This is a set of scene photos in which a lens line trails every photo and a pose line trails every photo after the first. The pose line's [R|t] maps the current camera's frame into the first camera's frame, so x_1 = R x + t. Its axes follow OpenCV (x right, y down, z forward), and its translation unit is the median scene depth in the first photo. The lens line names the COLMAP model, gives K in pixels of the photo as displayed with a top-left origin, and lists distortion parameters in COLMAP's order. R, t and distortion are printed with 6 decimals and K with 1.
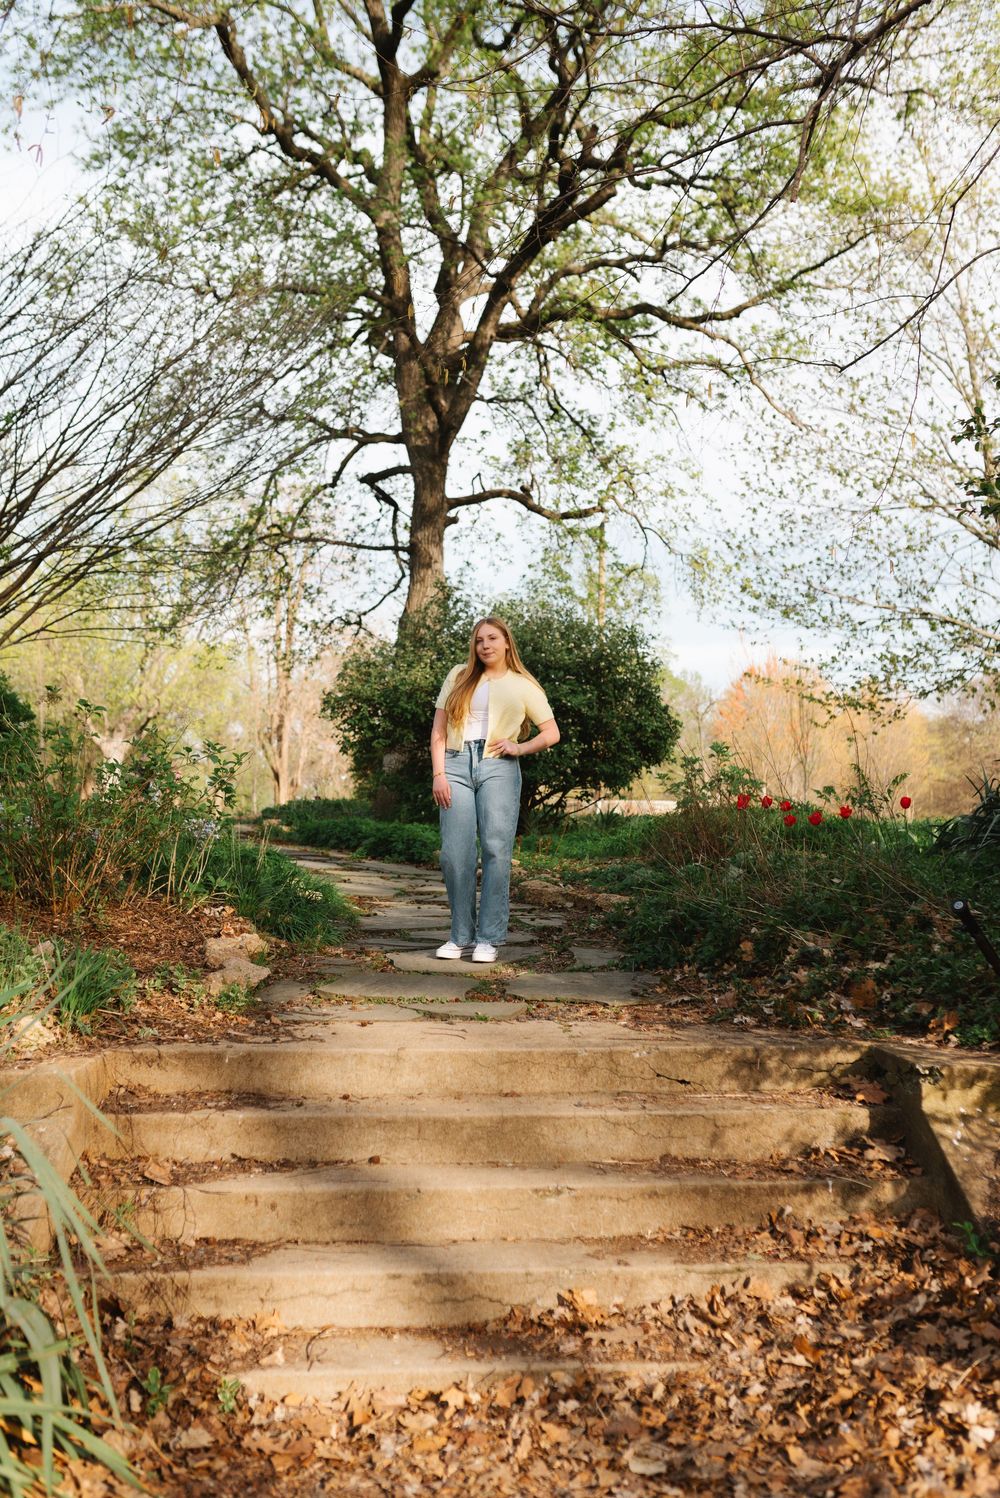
lens RADIAL K [[1461.6, 0, 509.0], [0, 1461.6, 748.5], [0, 0, 1]] dist [0.014501, 0.000000]
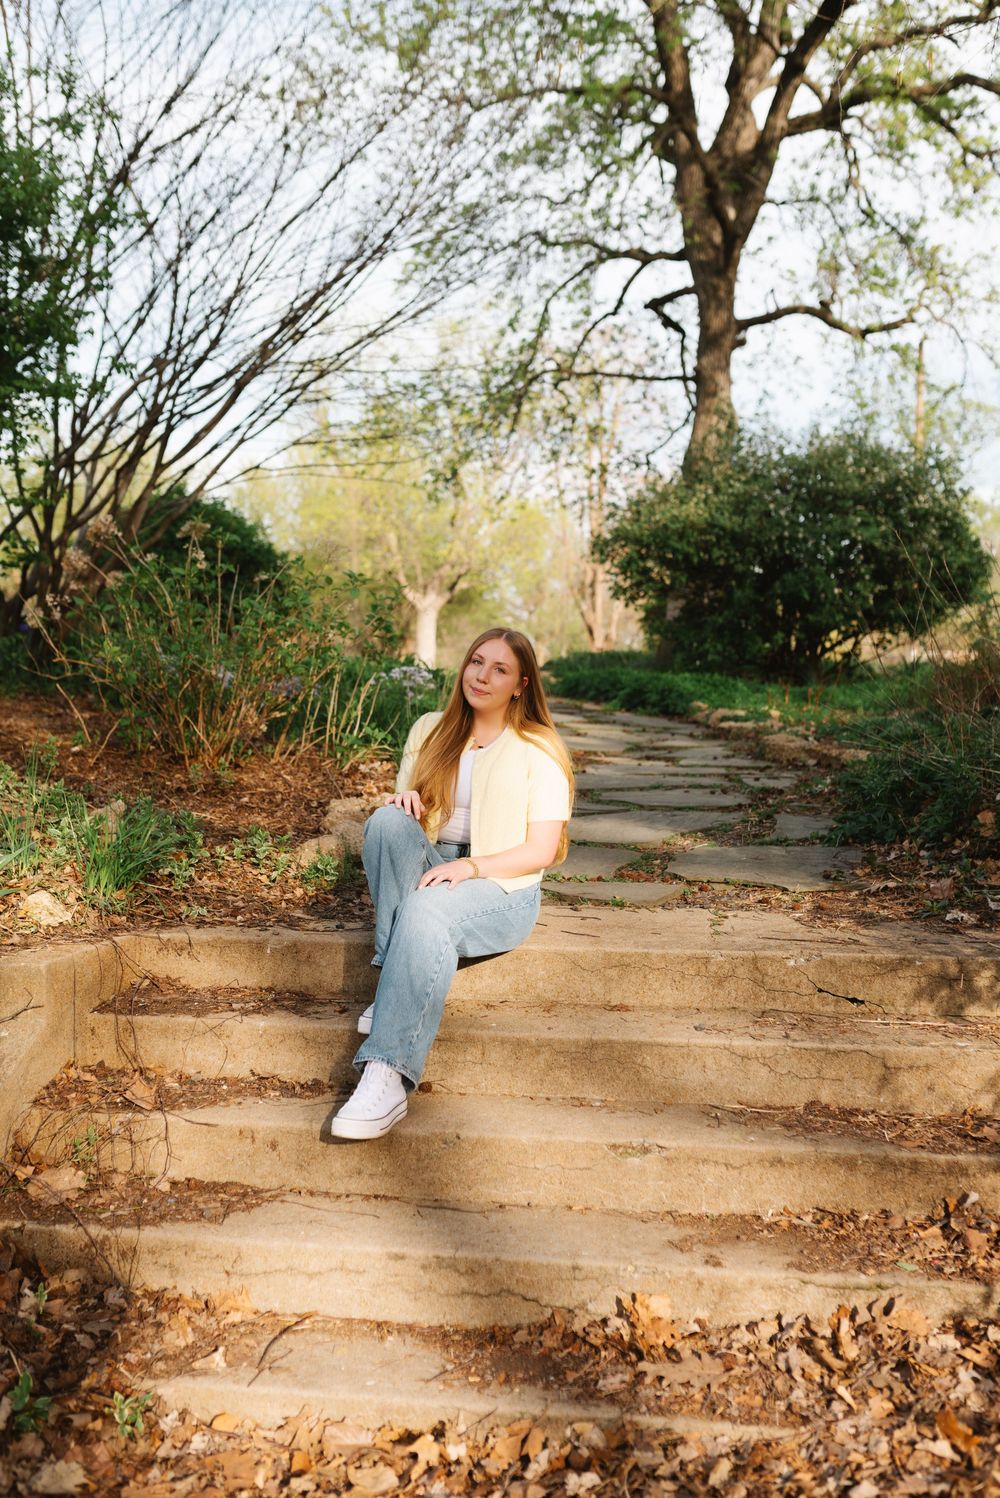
lens RADIAL K [[1461.6, 0, 489.3], [0, 1461.6, 748.0], [0, 0, 1]] dist [0.014501, 0.000000]
pose [[0.972125, 0.004422, -0.234422, 0.111525], [0.018603, 0.995215, 0.095919, 0.025087], [0.233724, -0.097606, 0.967391, 0.247487]]
